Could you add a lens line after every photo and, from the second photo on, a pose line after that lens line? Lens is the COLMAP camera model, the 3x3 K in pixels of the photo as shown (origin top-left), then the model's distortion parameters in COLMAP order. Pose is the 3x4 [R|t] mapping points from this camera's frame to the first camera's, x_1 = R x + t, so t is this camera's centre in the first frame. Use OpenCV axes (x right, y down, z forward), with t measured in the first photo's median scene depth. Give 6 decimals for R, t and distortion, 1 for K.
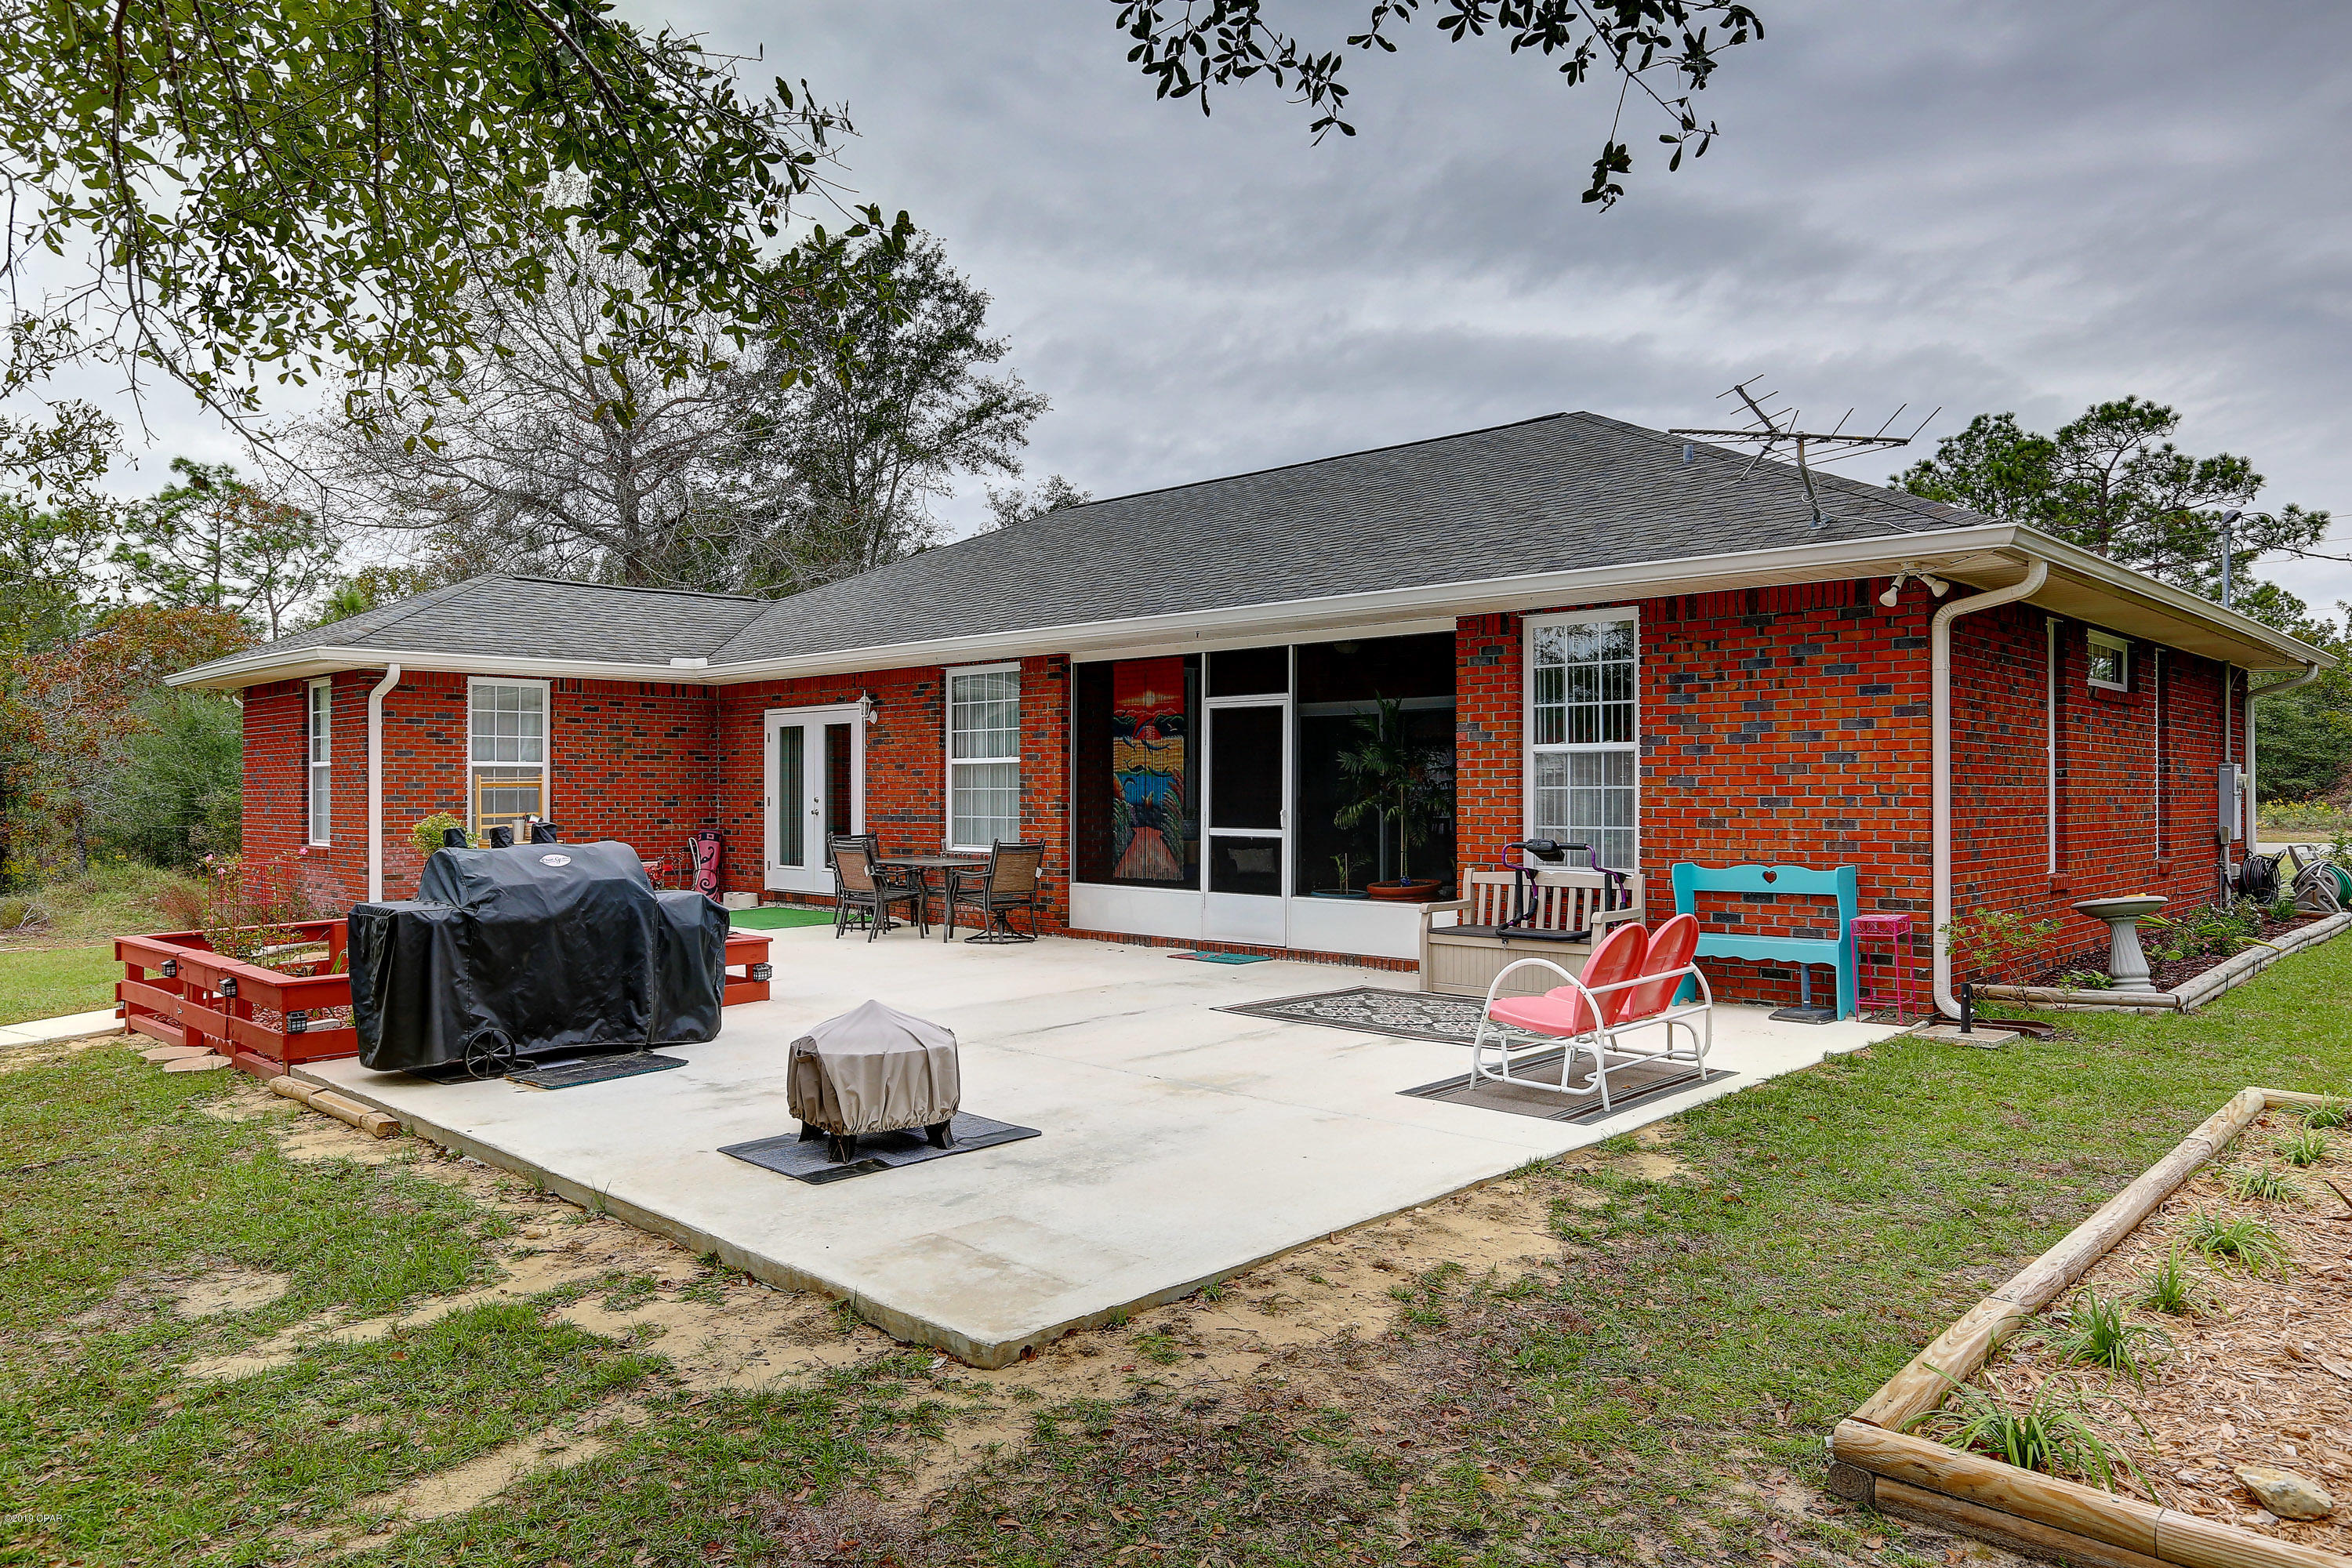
lens RADIAL K [[1553.1, 0, 1177.6], [0, 1553.1, 775.2], [0, 0, 1]] dist [0.033543, 0.001894]
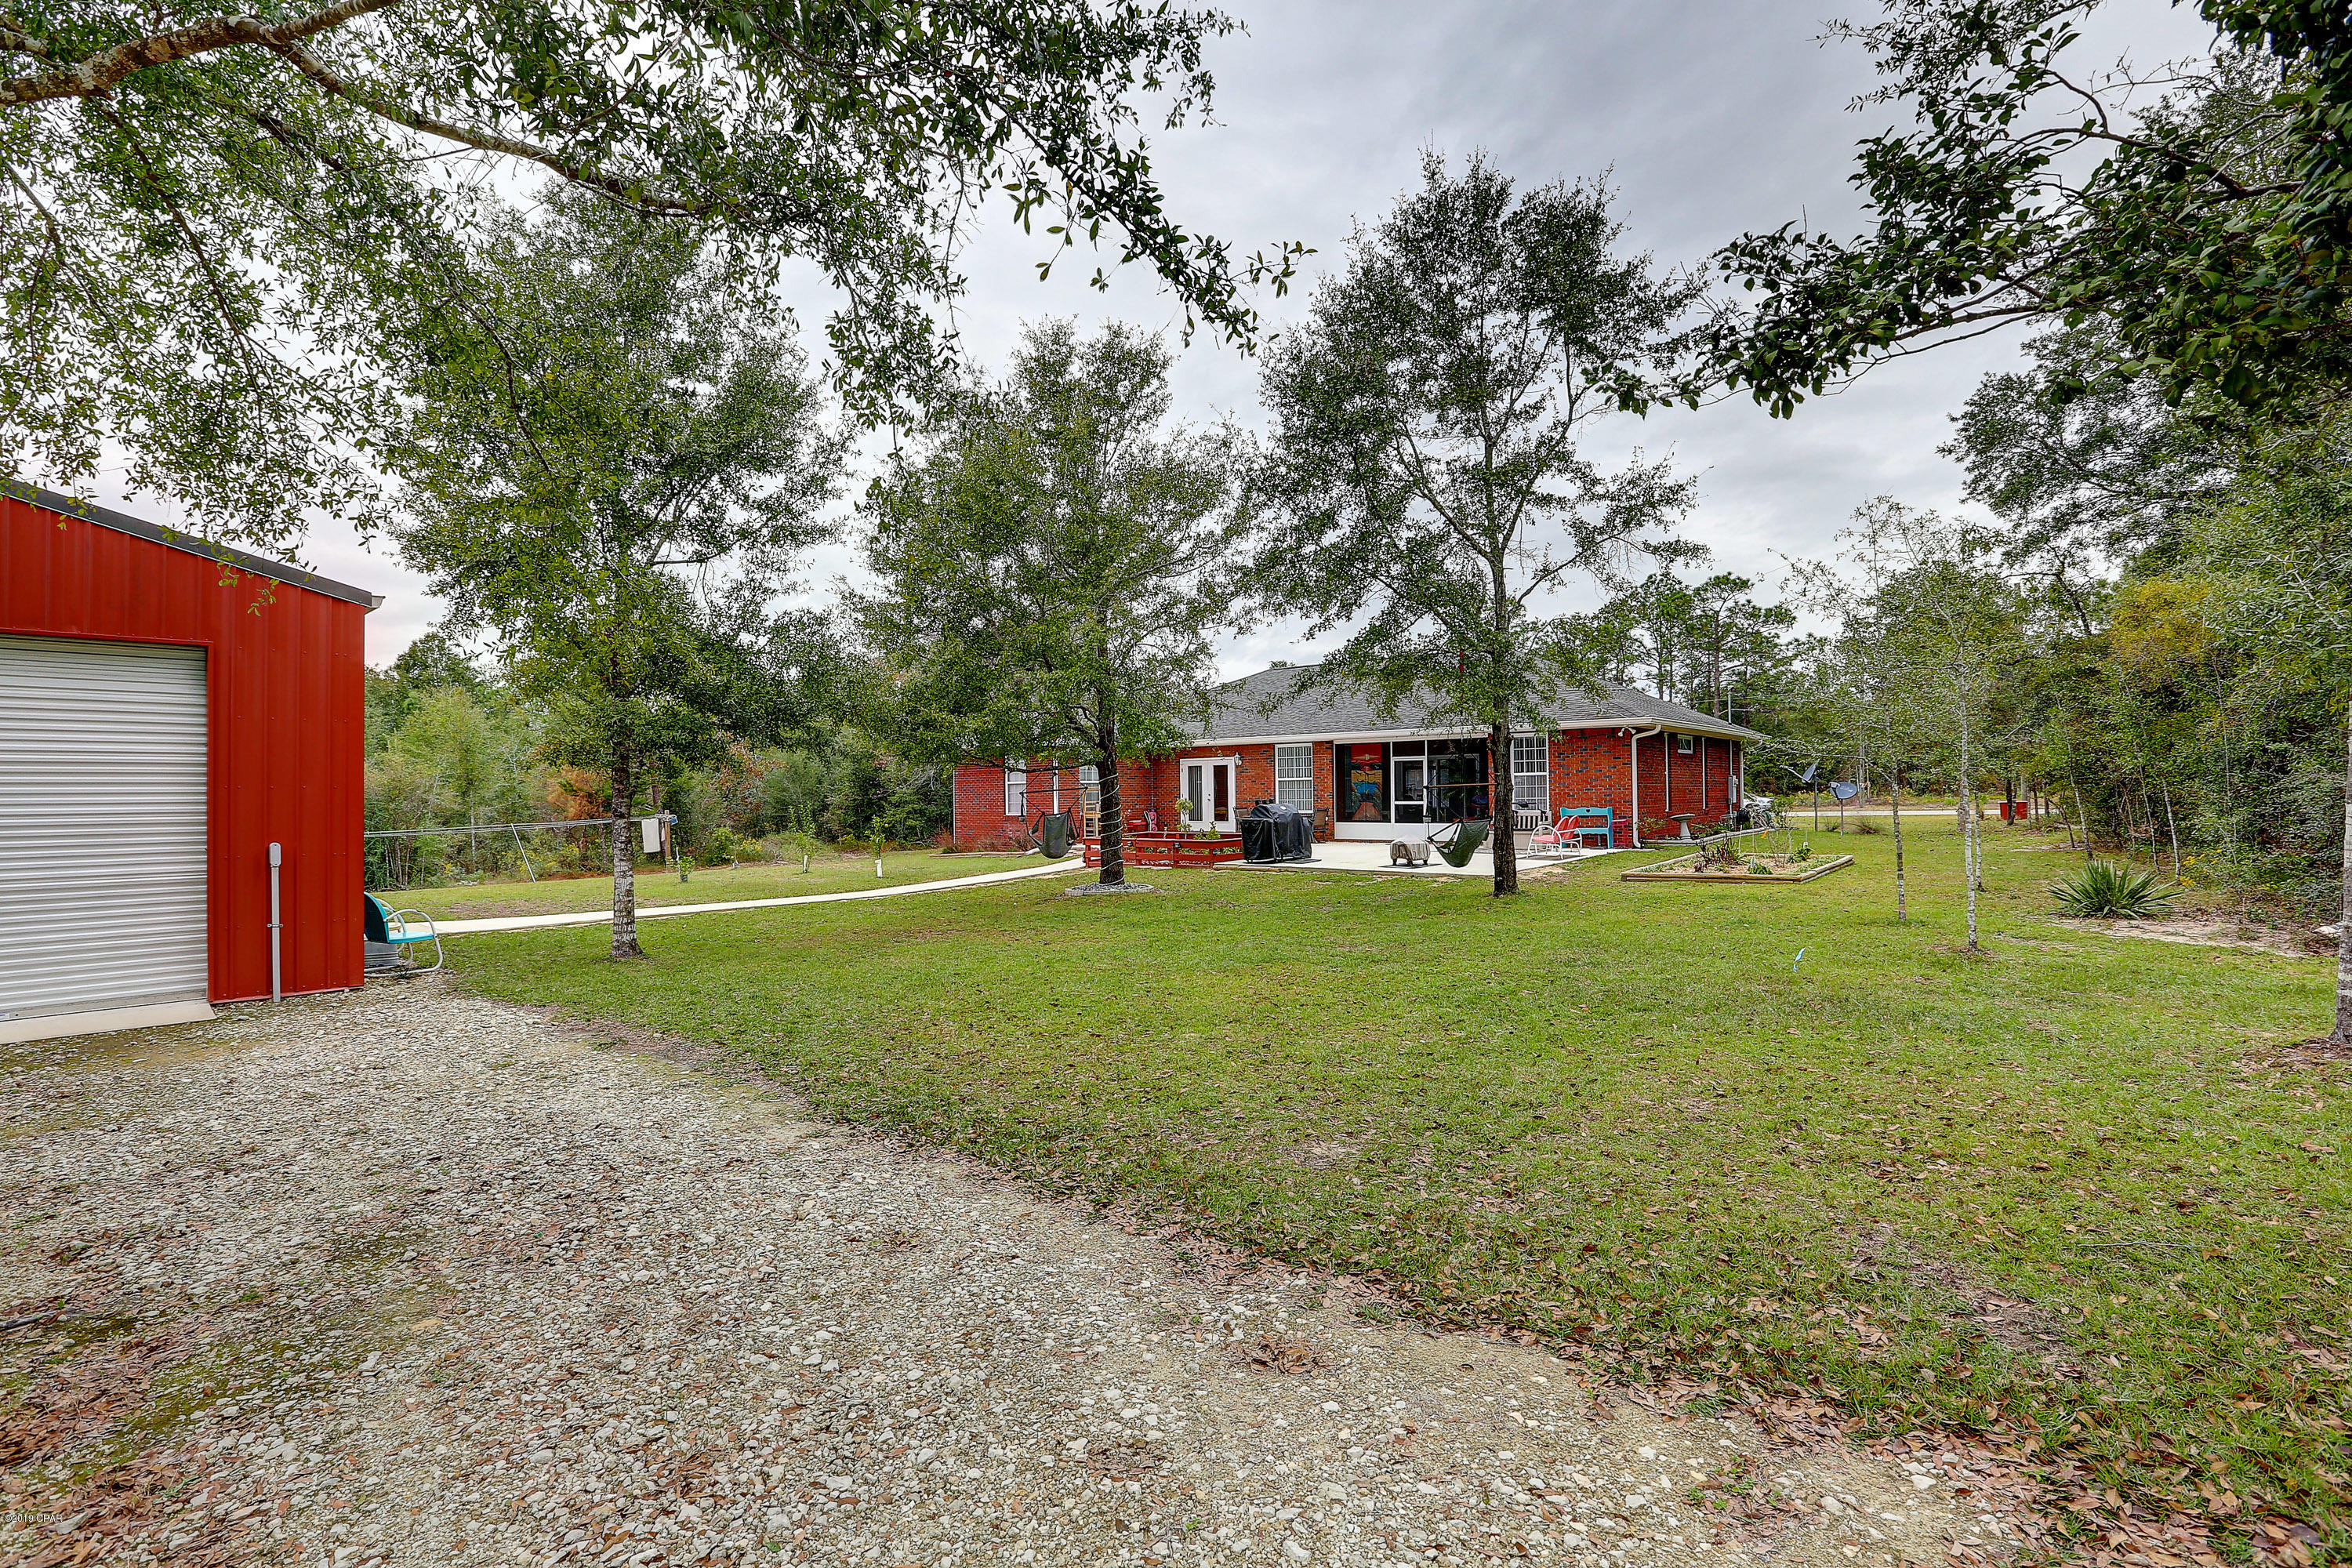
lens RADIAL K [[1086.2, 0, 1173.5], [0, 1086.2, 793.8], [0, 0, 1]] dist [-0.000558, -0.000050]
pose [[0.998470, -0.011350, 0.054126, -0.466377], [0.010832, 0.999893, 0.009854, -0.004943], [-0.054232, -0.009252, 0.998486, -0.946942]]
